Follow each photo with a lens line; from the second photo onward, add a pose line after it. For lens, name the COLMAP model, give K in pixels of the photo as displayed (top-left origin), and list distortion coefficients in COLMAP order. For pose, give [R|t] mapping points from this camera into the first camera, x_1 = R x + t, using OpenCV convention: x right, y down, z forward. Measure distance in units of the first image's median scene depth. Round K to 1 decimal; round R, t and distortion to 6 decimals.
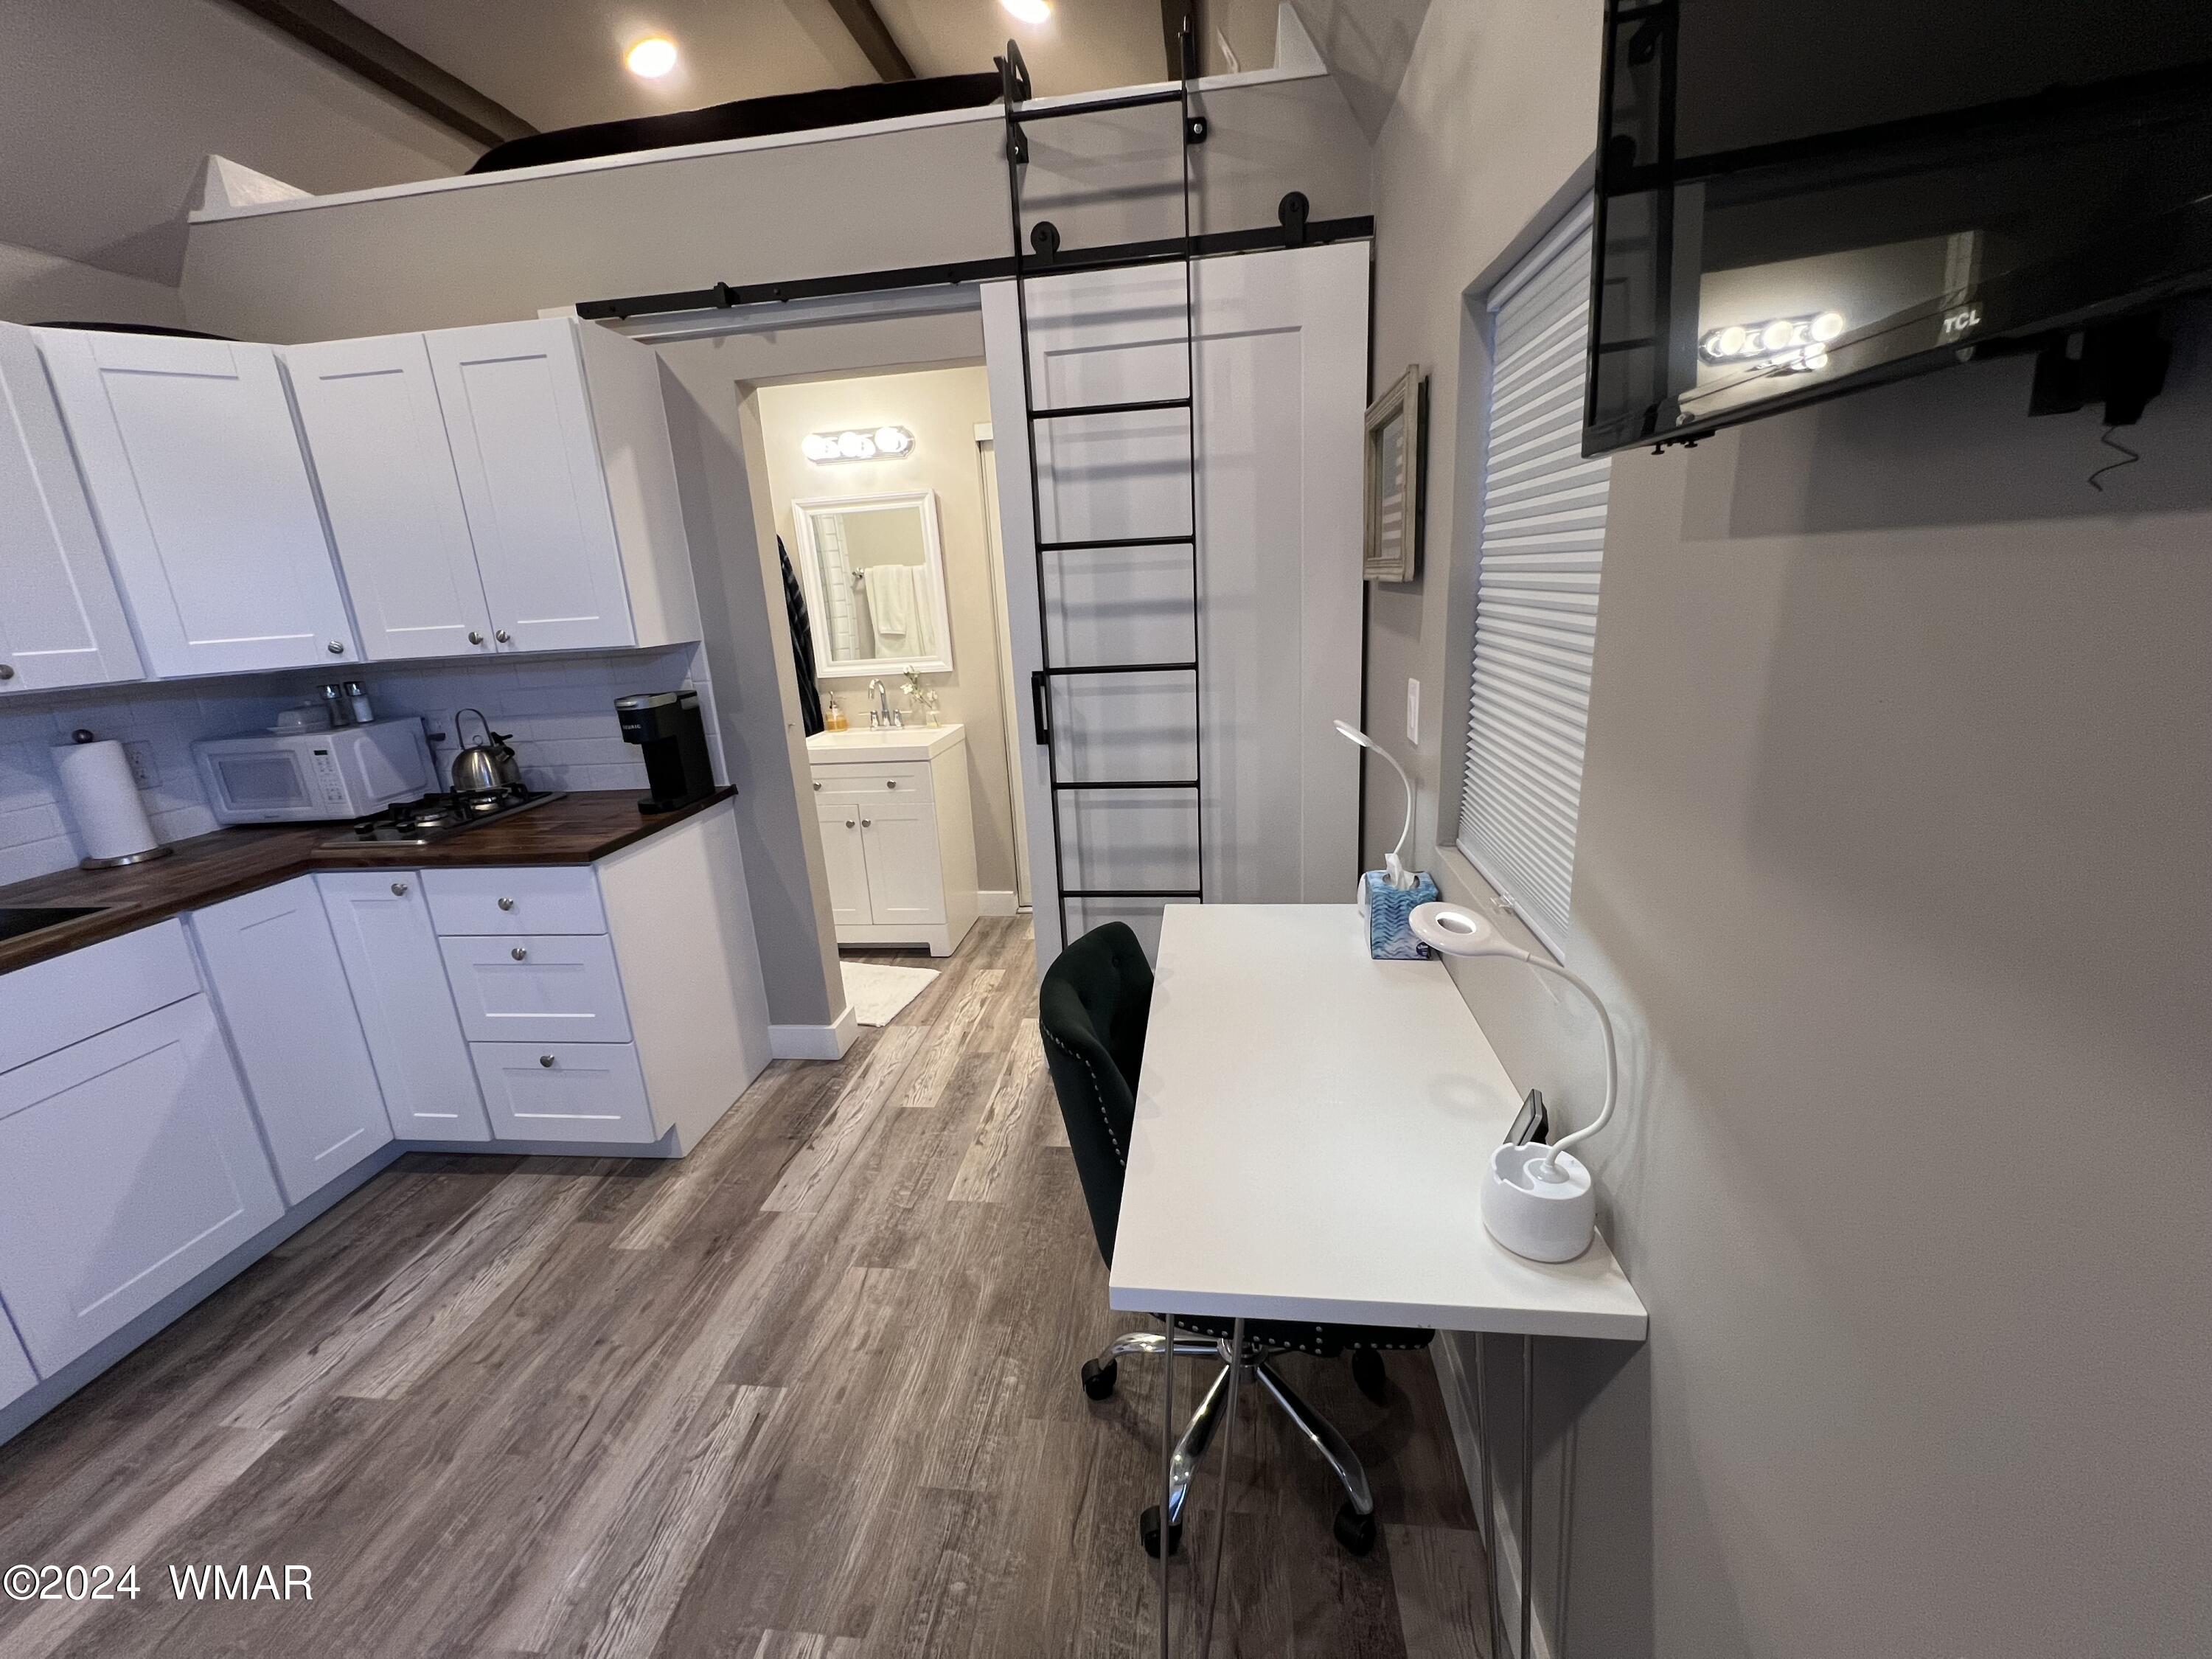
lens RADIAL K [[880.6, 0, 1103.3], [0, 880.6, 821.8], [0, 0, 1]] dist [-0.001888, 0.000403]
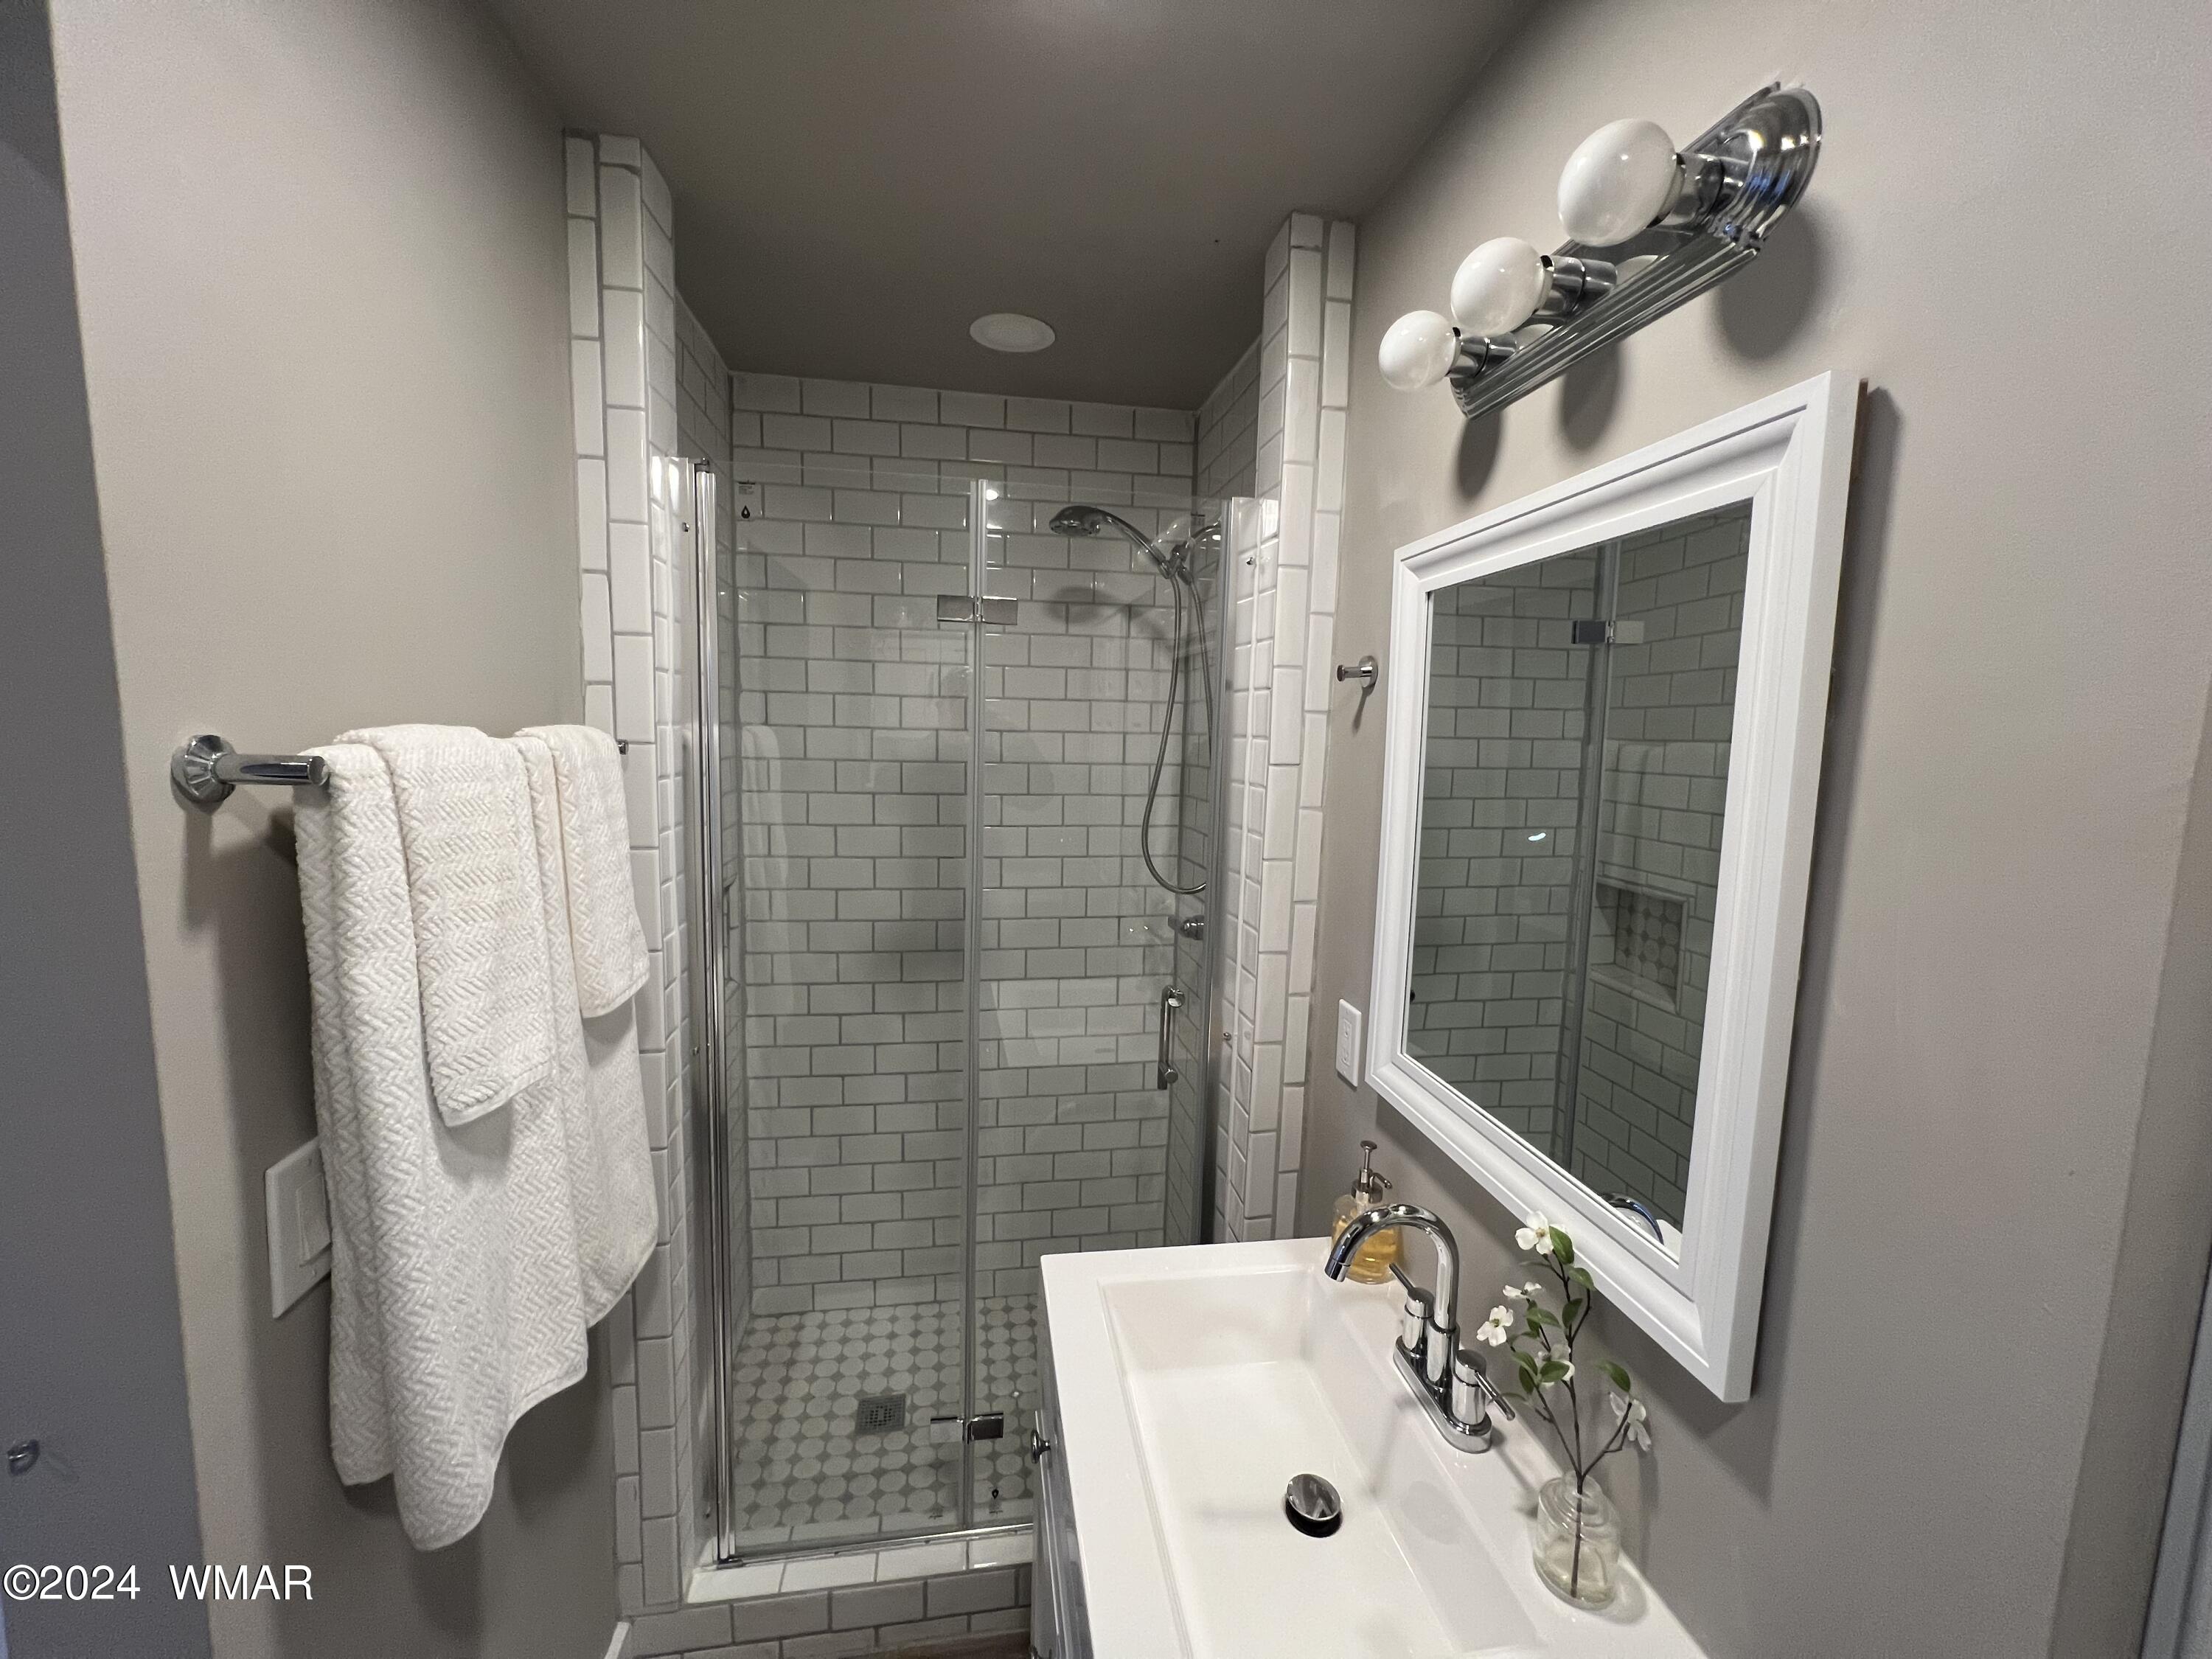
lens RADIAL K [[880.6, 0, 1105.0], [0, 880.6, 821.4], [0, 0, 1]] dist [-0.001888, 0.000403]
pose [[0.272378, 0.170638, -0.946939, -0.109333], [-0.294477, 0.951709, 0.086794, -0.472645], [0.916020, 0.255211, 0.309474, 1.458412]]
